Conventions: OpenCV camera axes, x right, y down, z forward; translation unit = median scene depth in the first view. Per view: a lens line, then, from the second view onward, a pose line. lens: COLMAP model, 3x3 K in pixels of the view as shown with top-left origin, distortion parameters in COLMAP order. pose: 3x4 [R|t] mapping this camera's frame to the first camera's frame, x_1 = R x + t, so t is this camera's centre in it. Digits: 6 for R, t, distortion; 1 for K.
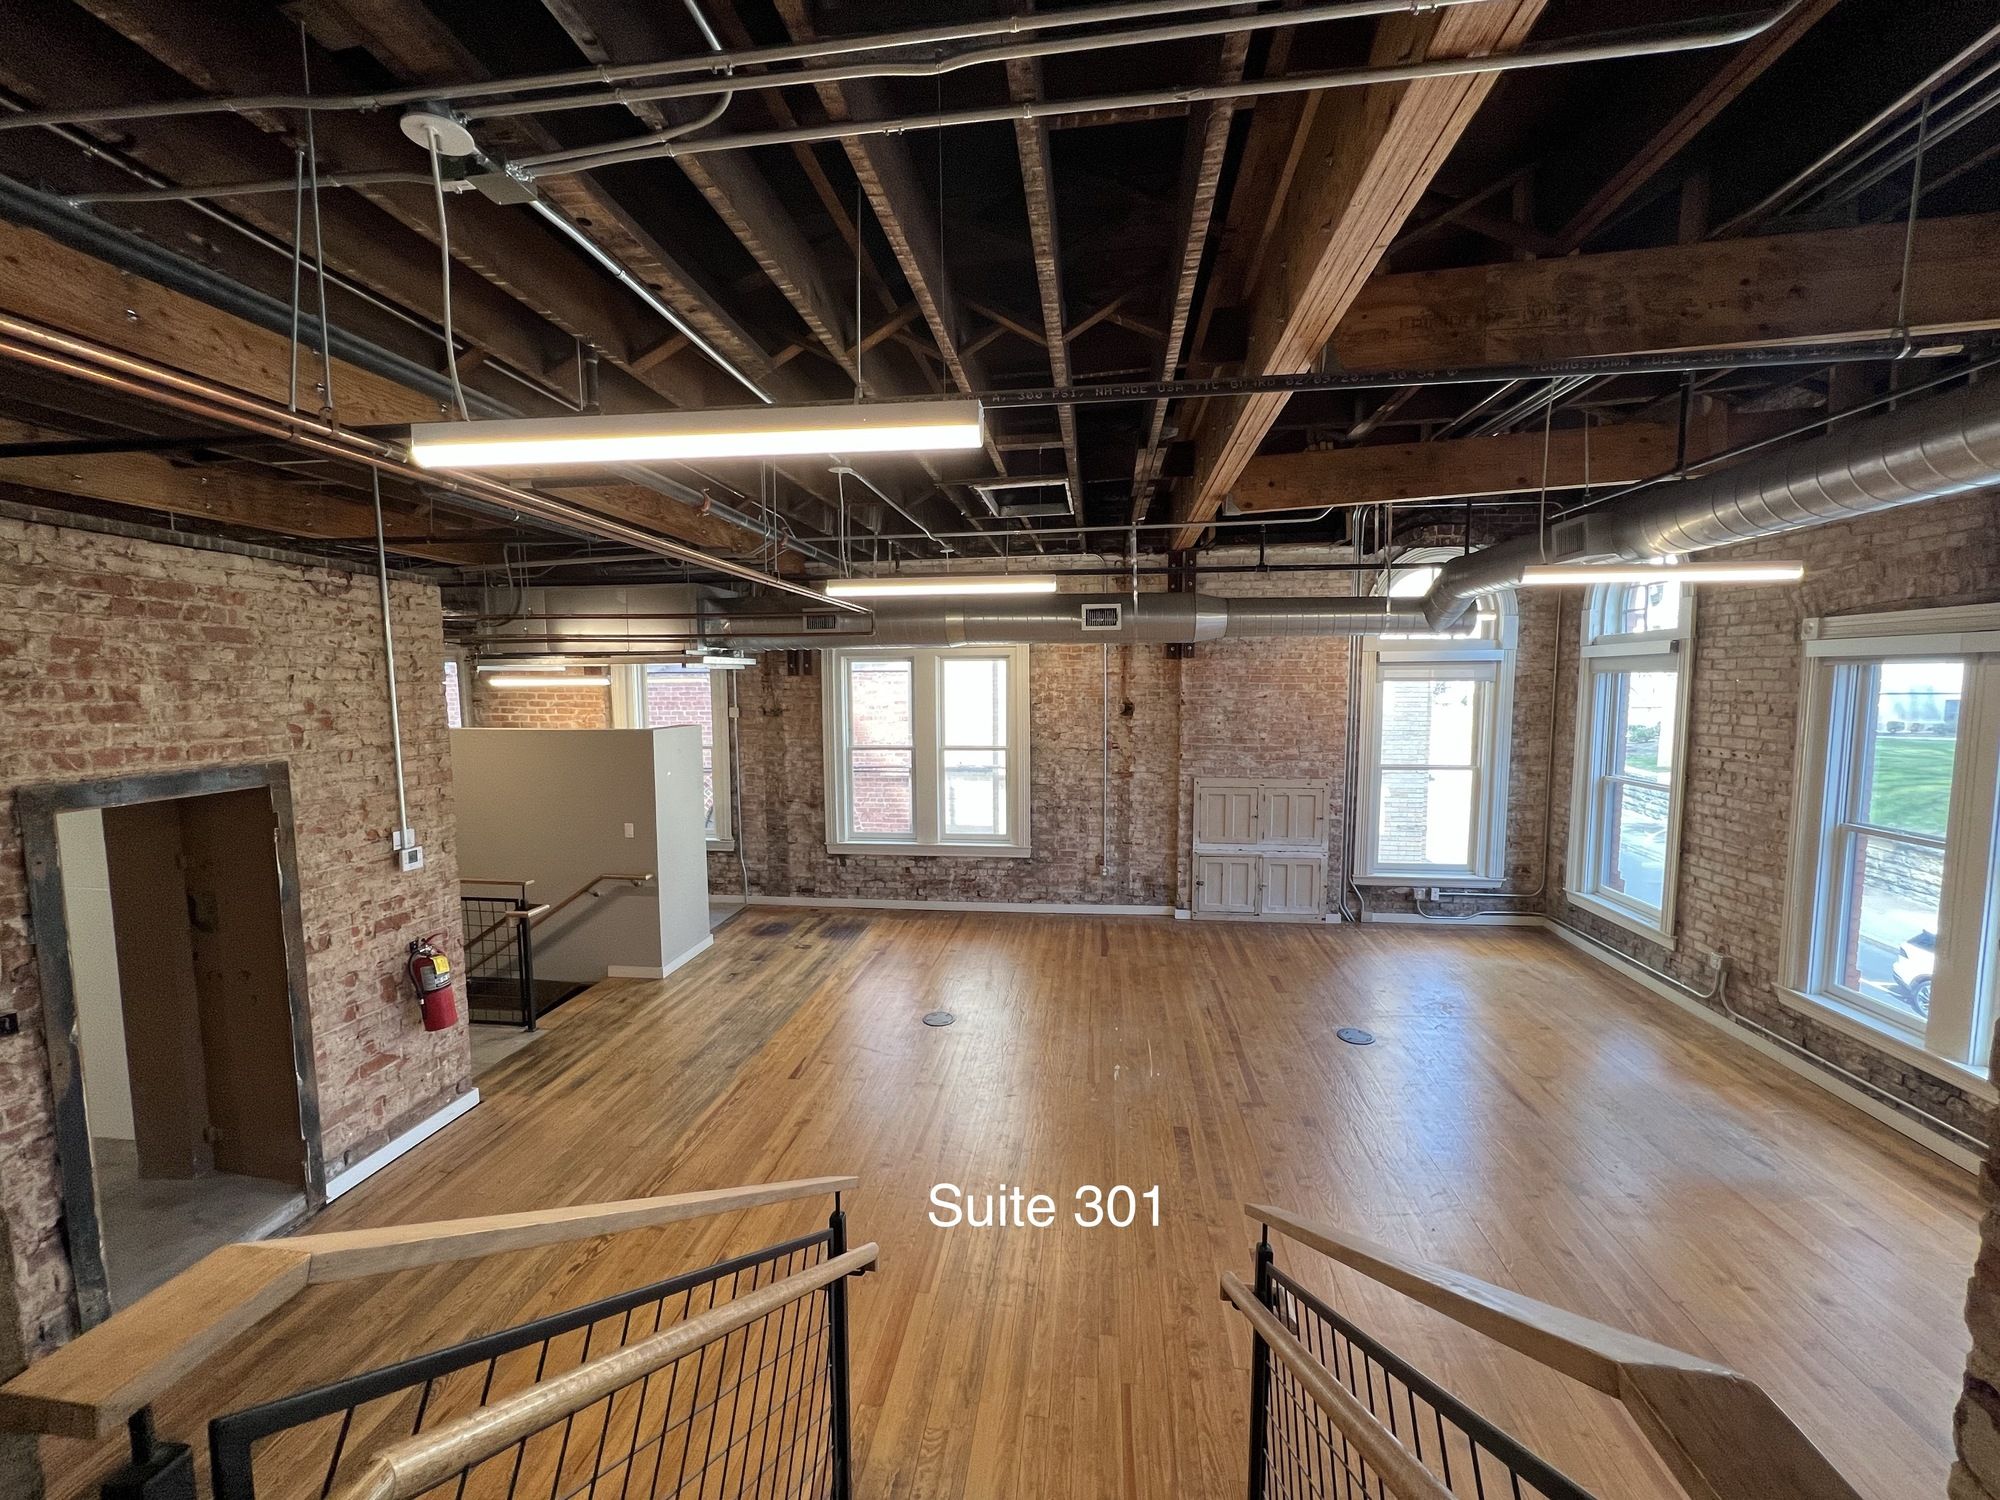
lens RADIAL K [[796.8, 0, 1005.1], [0, 796.8, 755.2], [0, 0, 1]] dist [0.000241, -0.000112]
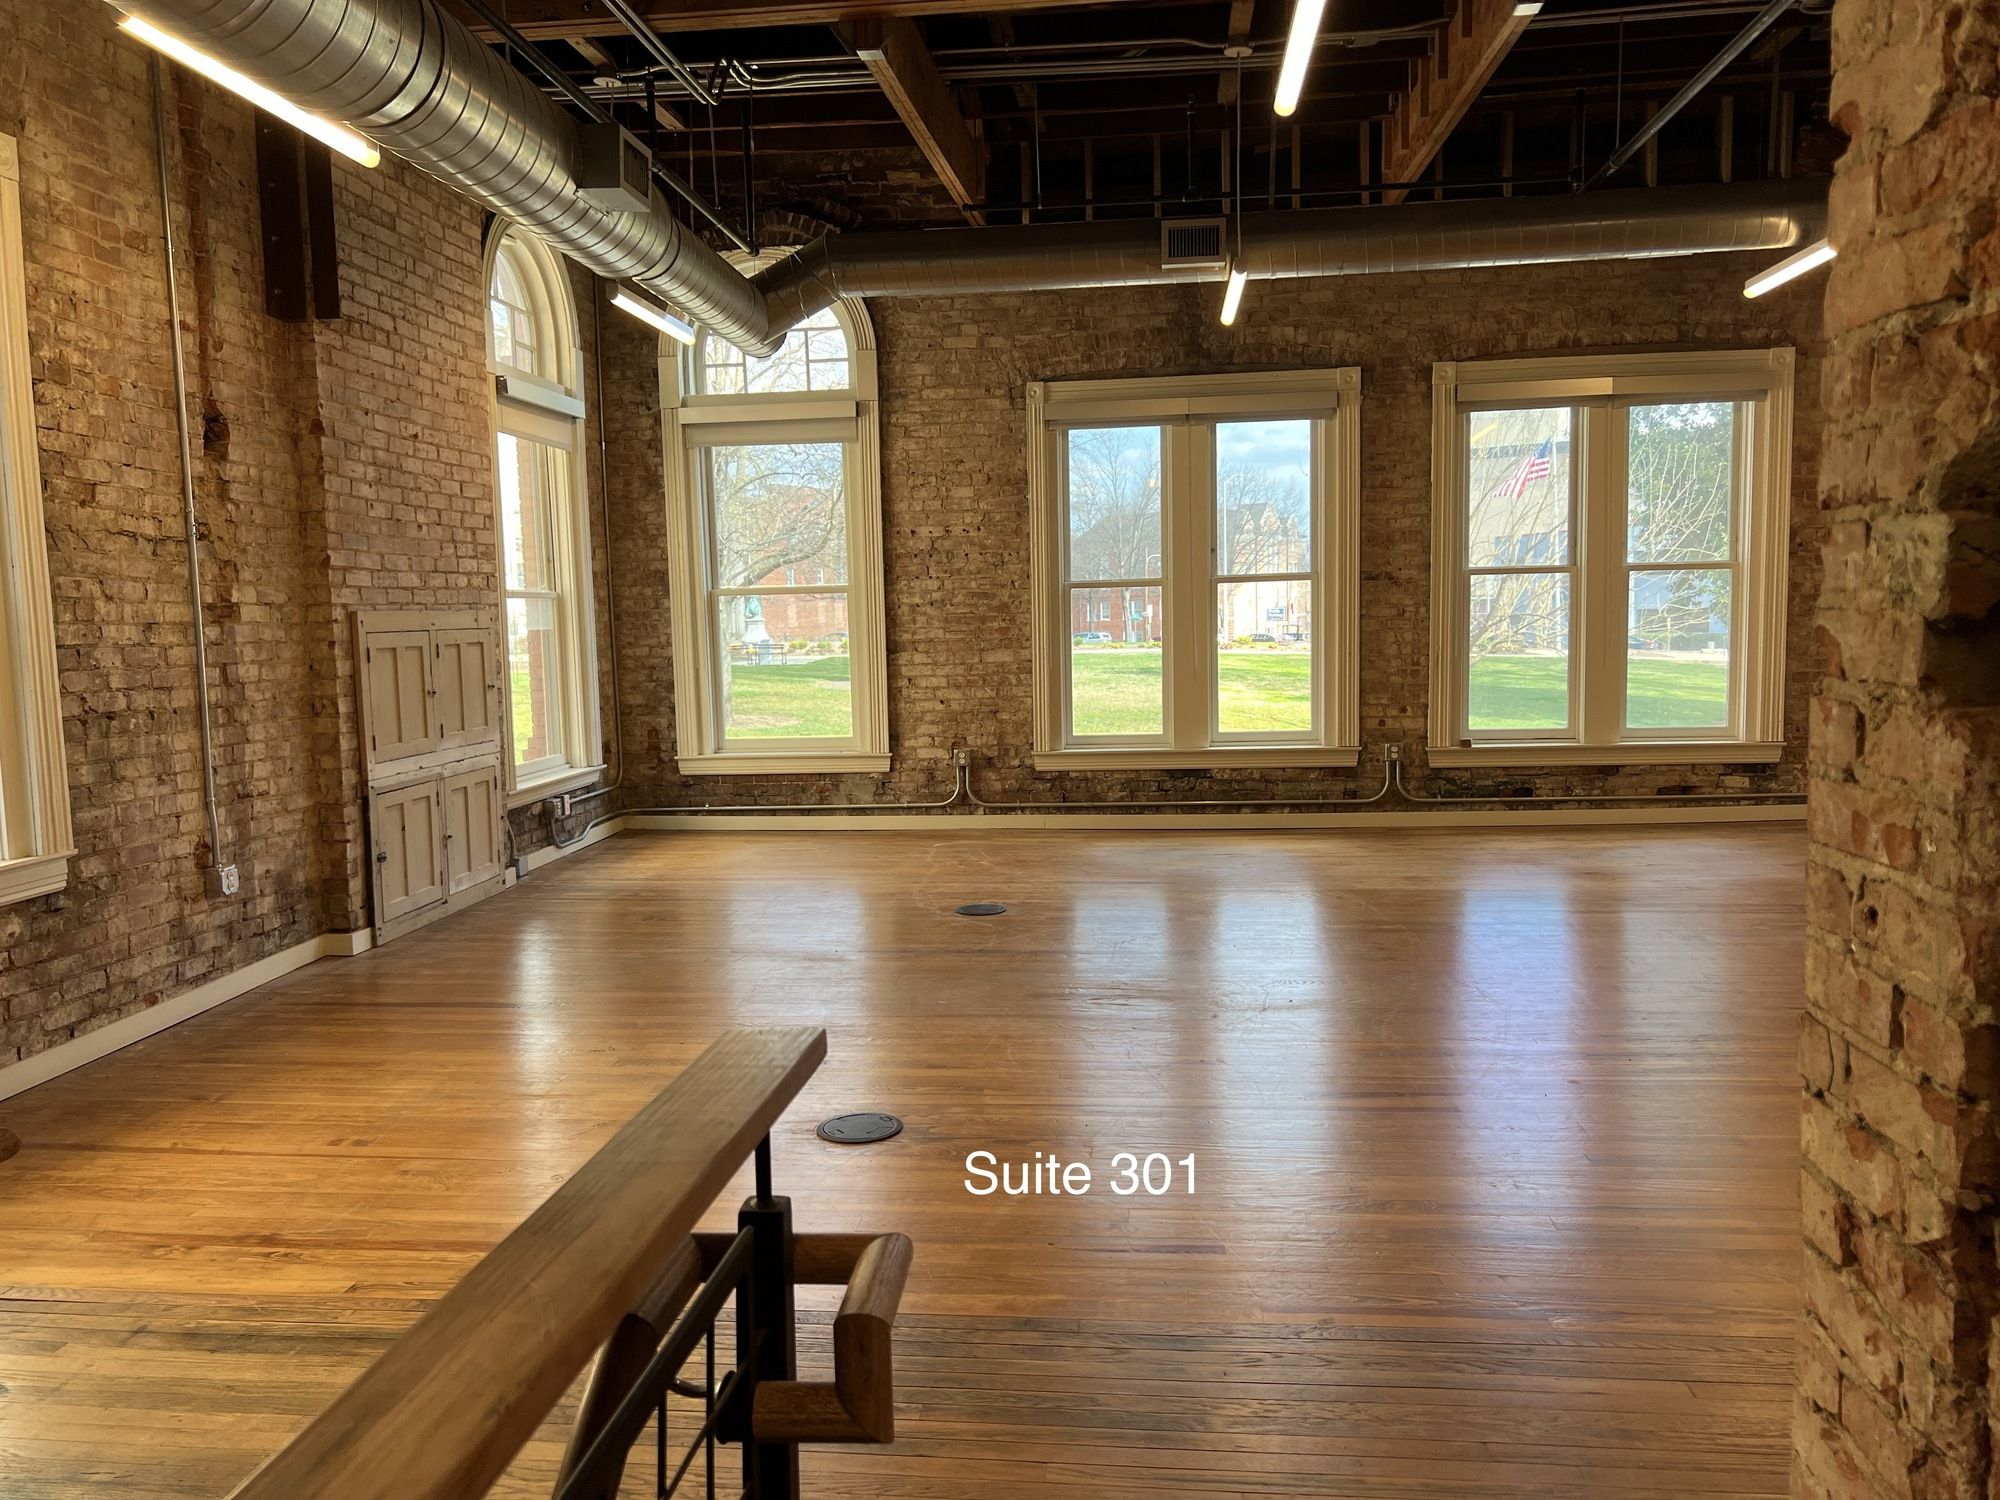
lens RADIAL K [[1469.4, 0, 989.1], [0, 1469.4, 799.8], [0, 0, 1]] dist [0.036764, -0.087942]
pose [[-0.008078, -0.123097, 0.992362, -0.571178], [0.117665, 0.985383, 0.123189, 0.071429], [-0.993021, 0.117761, 0.006525, 0.681604]]
